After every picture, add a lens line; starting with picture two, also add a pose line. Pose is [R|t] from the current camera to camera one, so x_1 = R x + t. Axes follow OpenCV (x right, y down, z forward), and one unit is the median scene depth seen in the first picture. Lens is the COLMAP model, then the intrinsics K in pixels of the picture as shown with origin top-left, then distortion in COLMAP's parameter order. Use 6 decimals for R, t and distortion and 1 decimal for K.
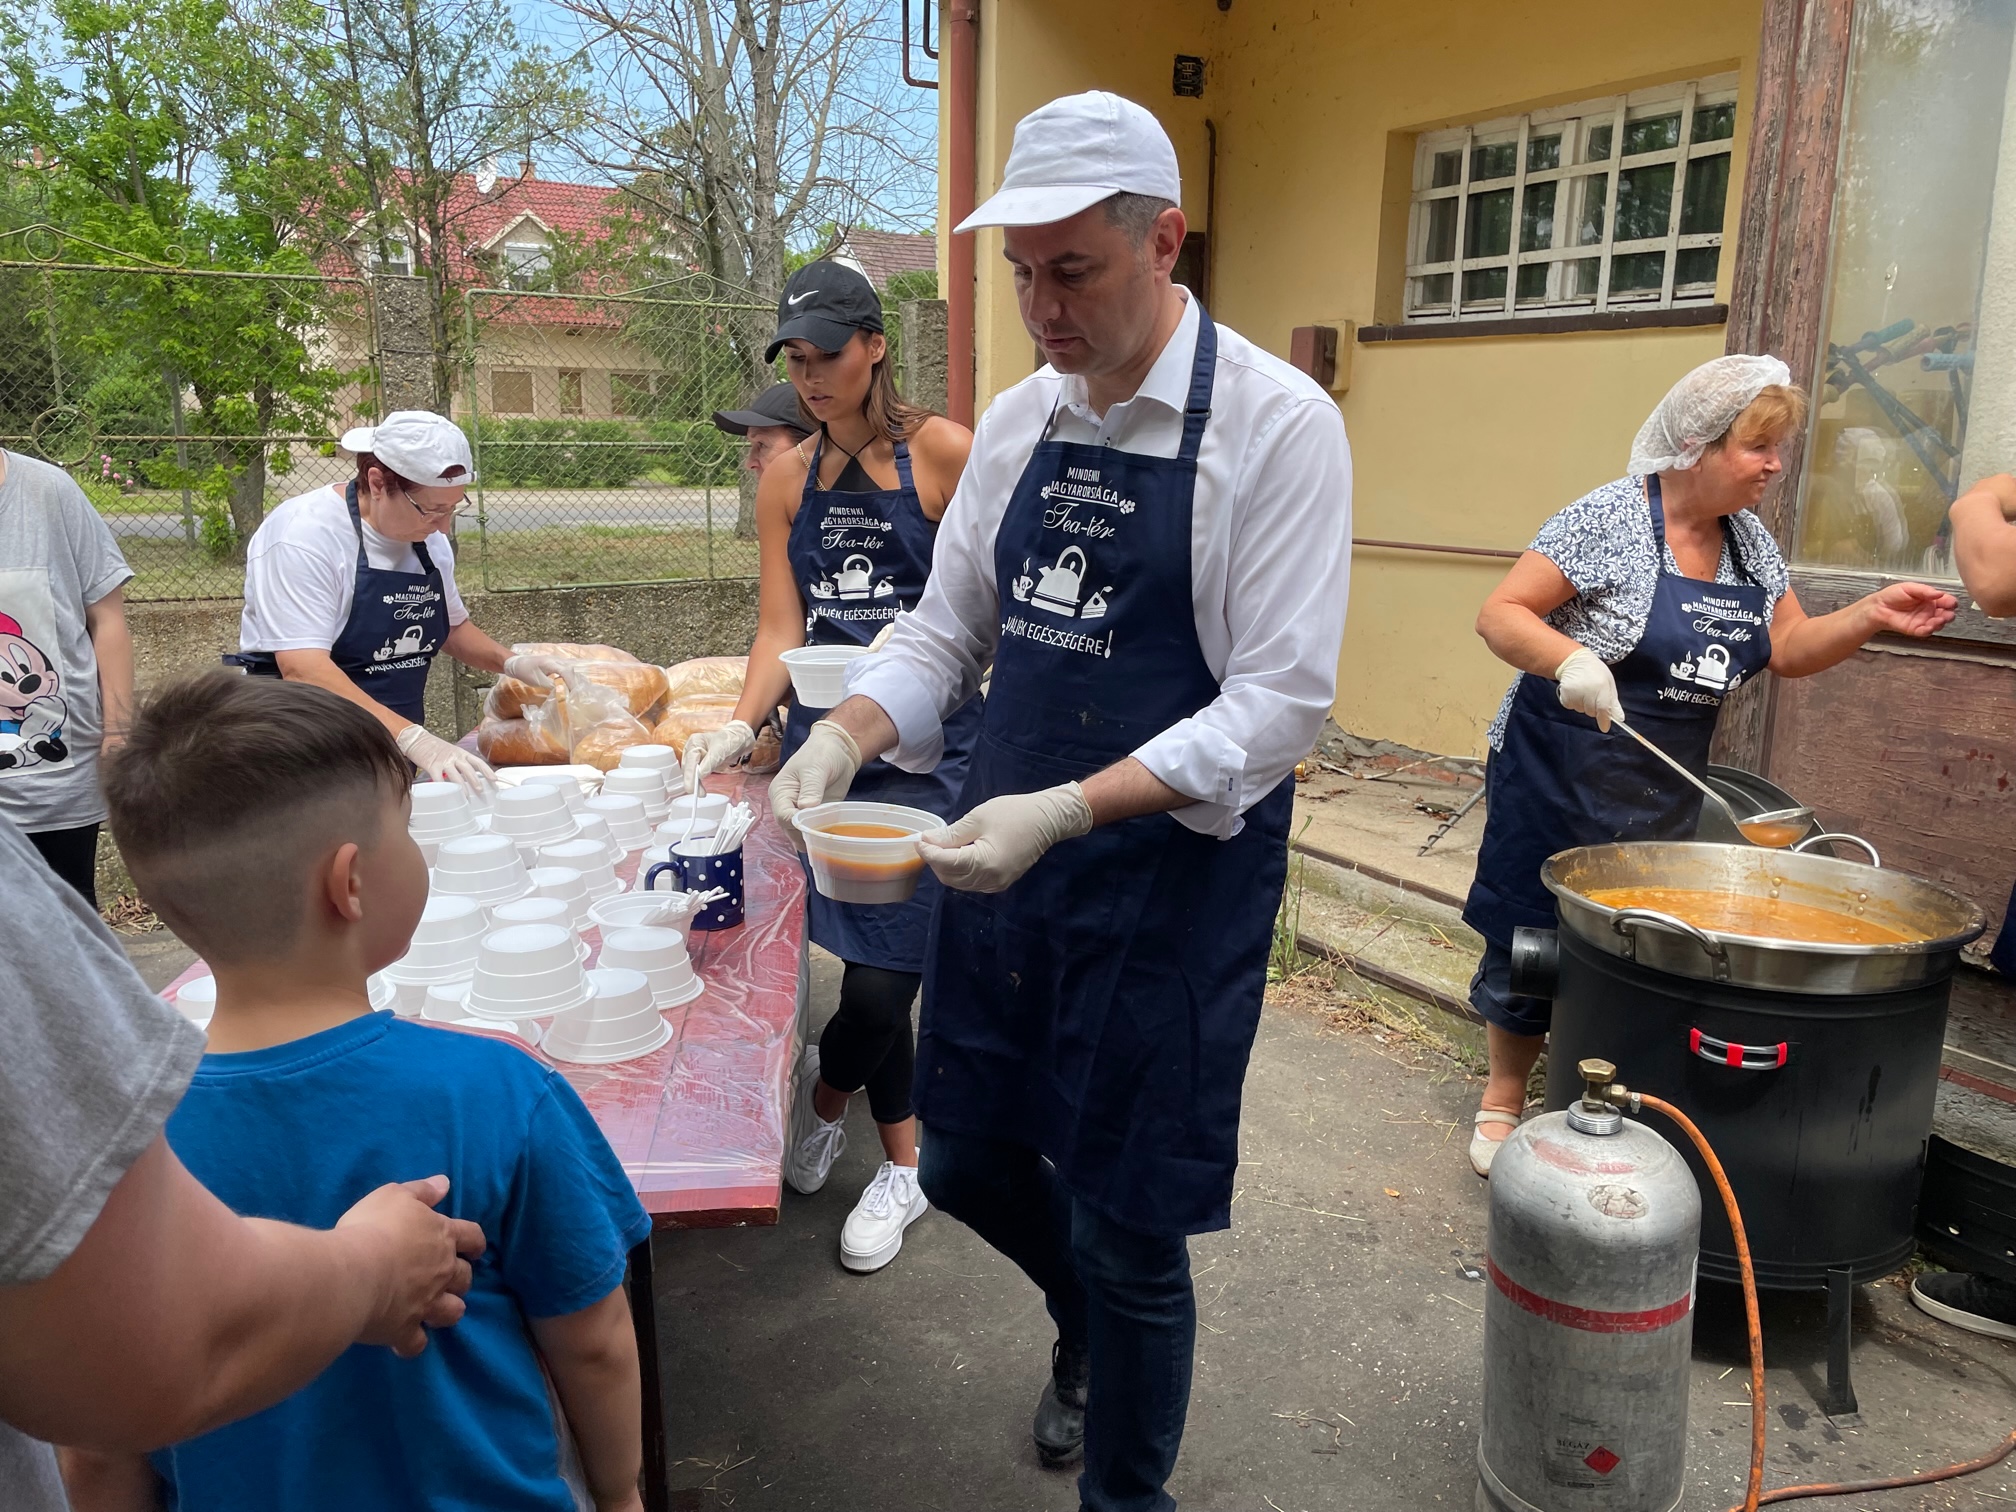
lens RADIAL K [[1508.6, 0, 983.6], [0, 1508.6, 756.0], [0, 0, 1]] dist [0.076817, -0.099505]
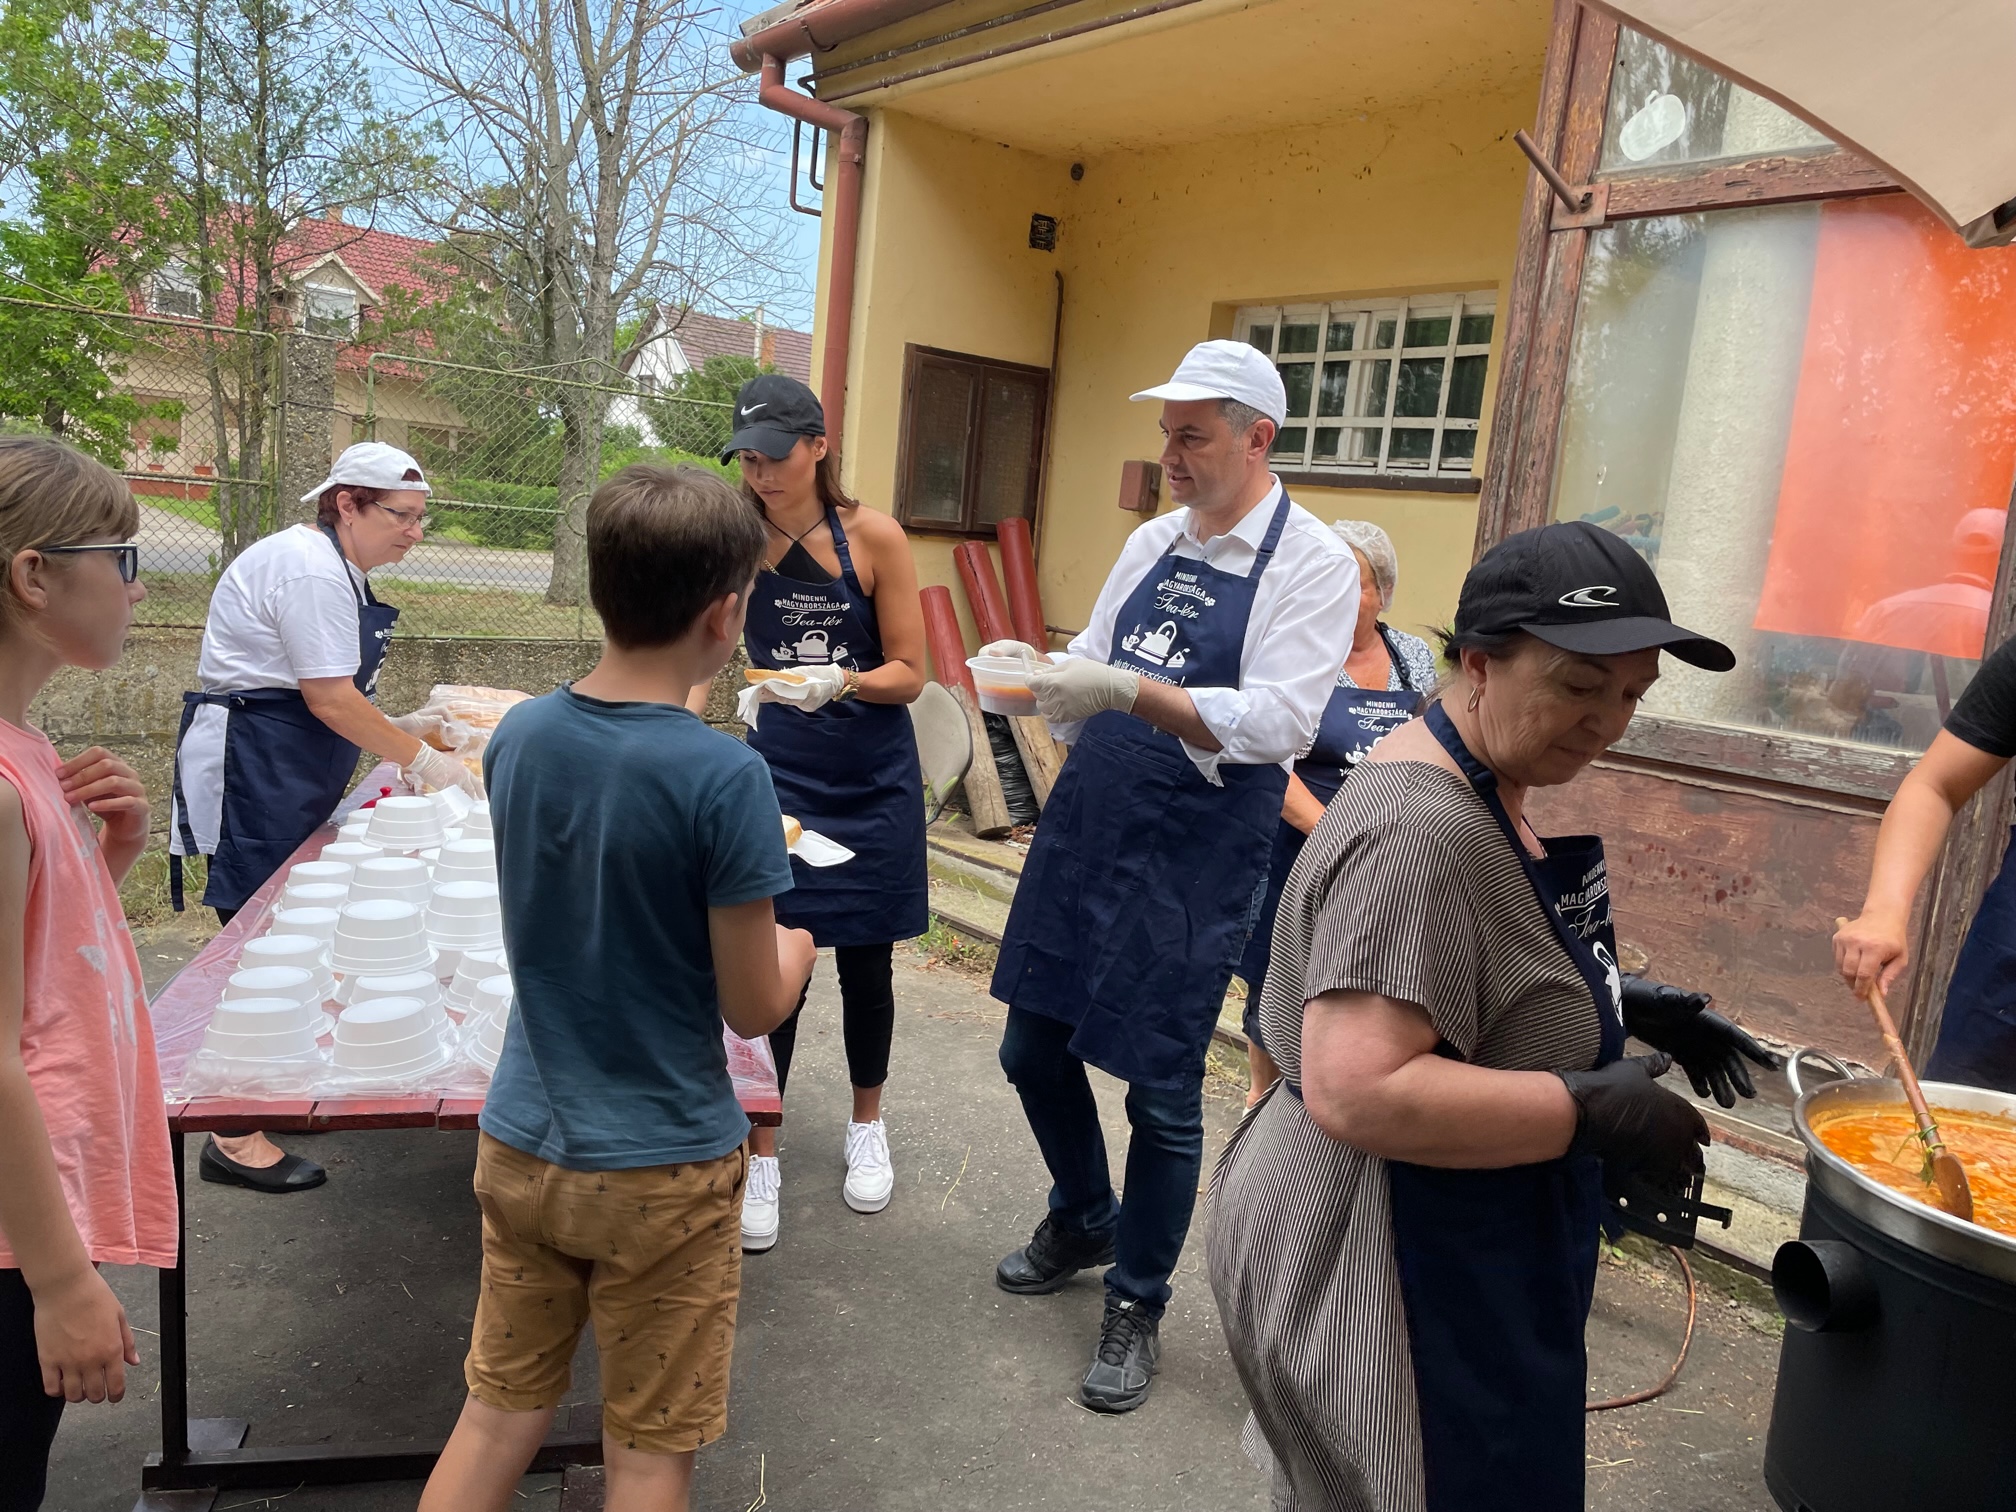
lens RADIAL K [[1508.6, 0, 1012.8], [0, 1508.6, 753.3], [0, 0, 1]] dist [0.076817, -0.099505]
pose [[0.985527, 0.062619, 0.157531, -0.067964], [-0.052611, 0.996370, -0.066923, 0.026855], [-0.161149, 0.057666, 0.985244, -0.140197]]
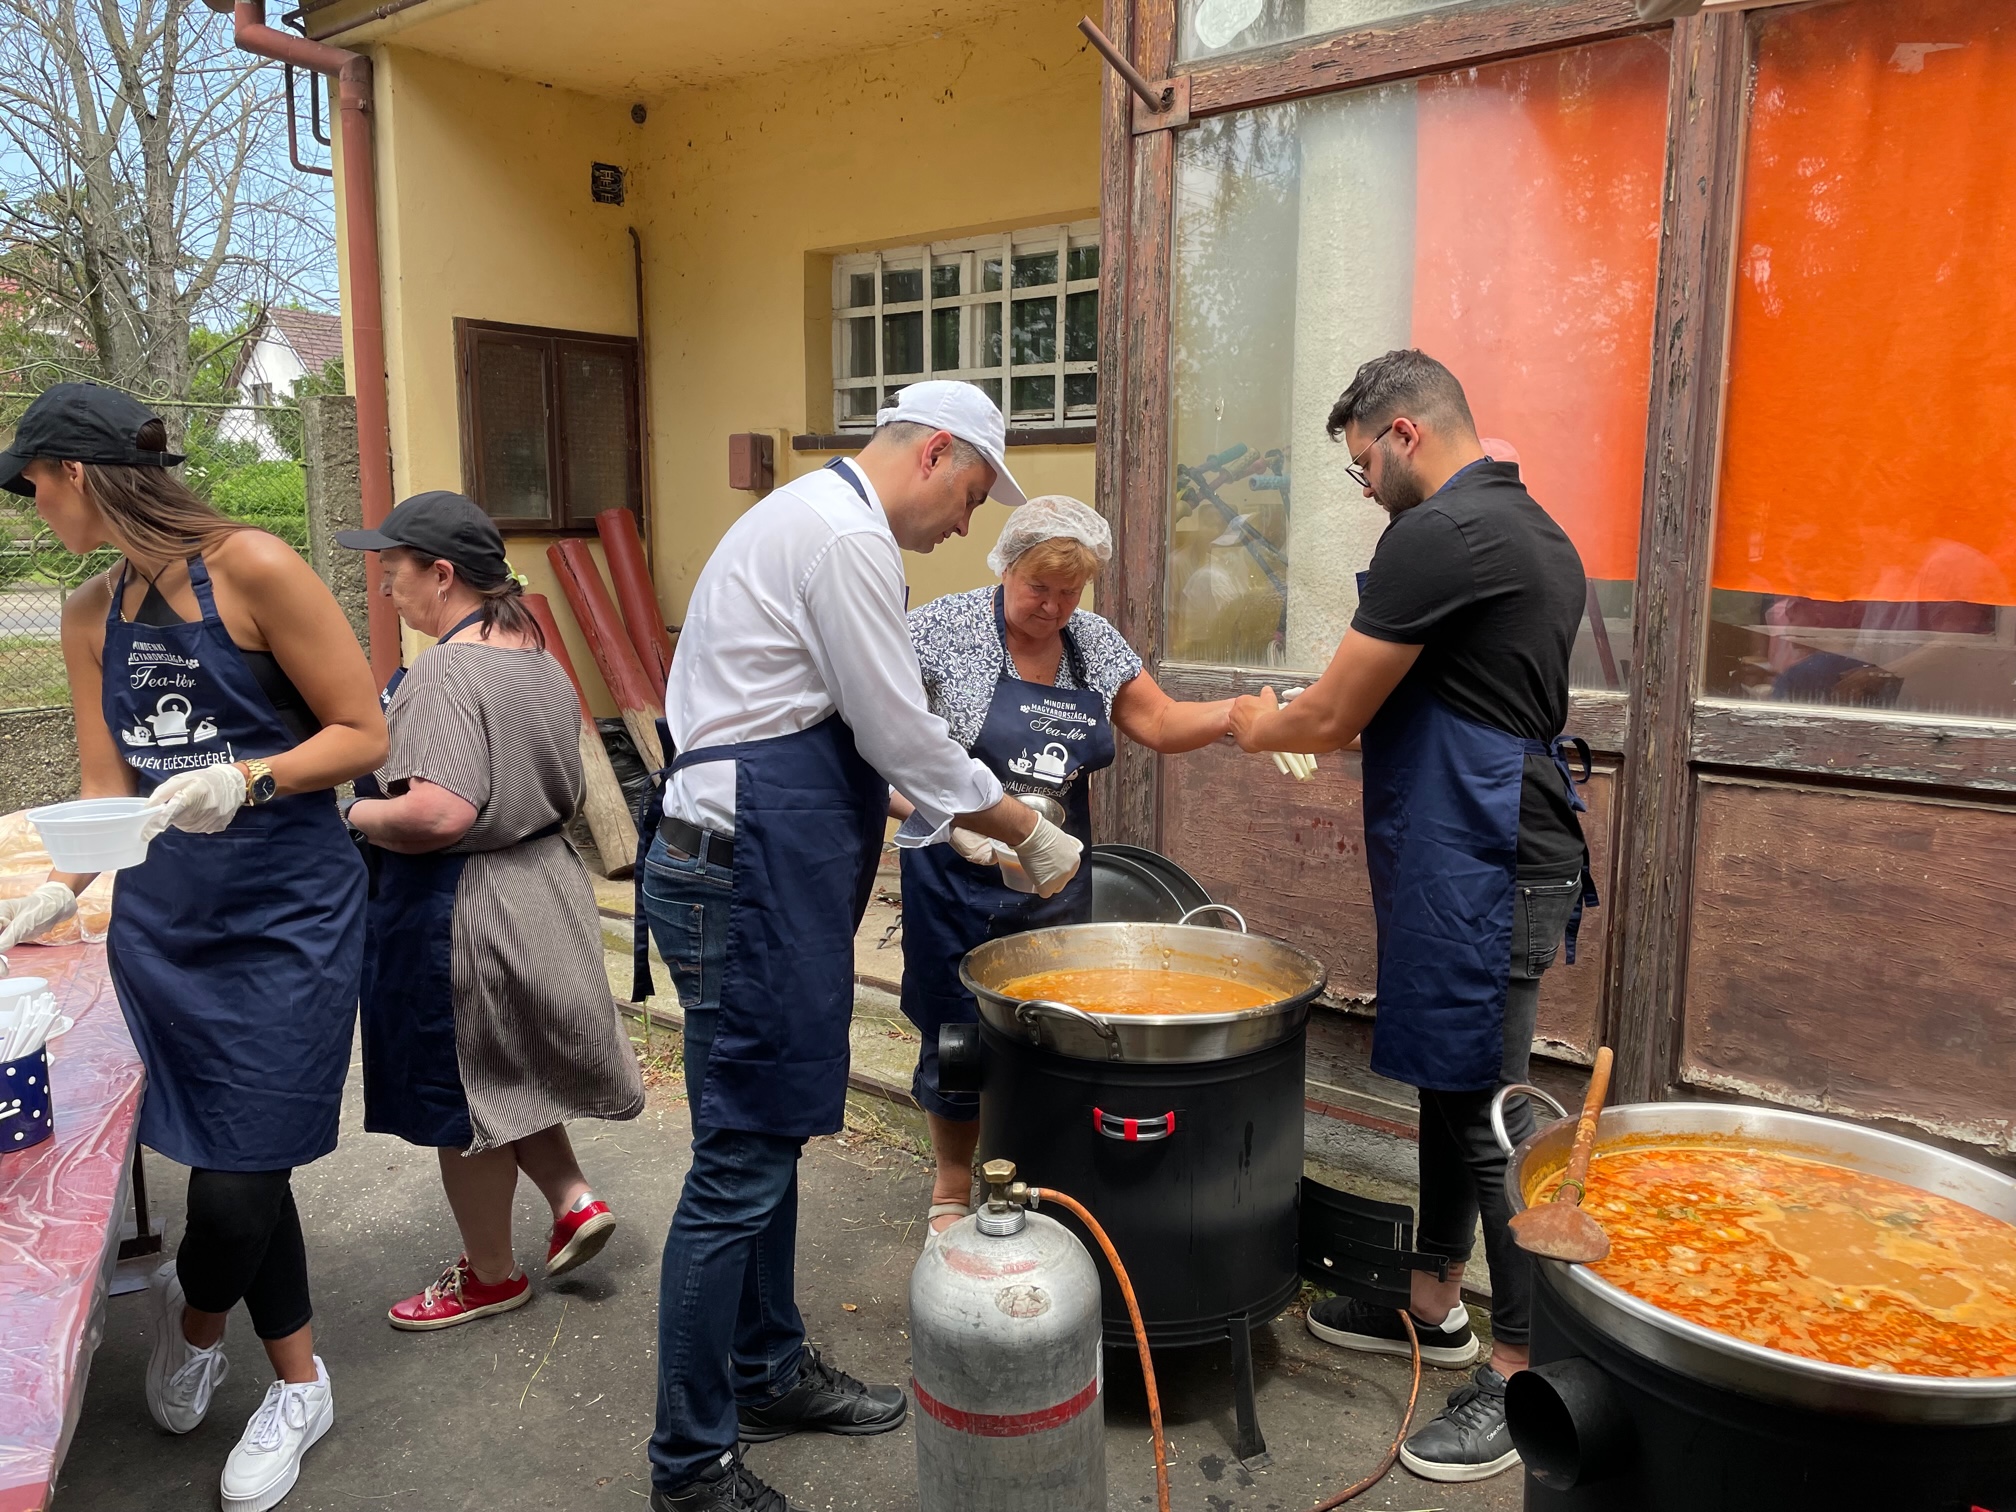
lens RADIAL K [[1508.6, 0, 1003.2], [0, 1508.6, 738.5], [0, 0, 1]] dist [0.076817, -0.099505]
pose [[0.941123, -0.052009, 0.334039, 0.041961], [0.075202, 0.995545, -0.056871, -0.013588], [-0.329593, 0.078643, 0.940842, 0.008277]]
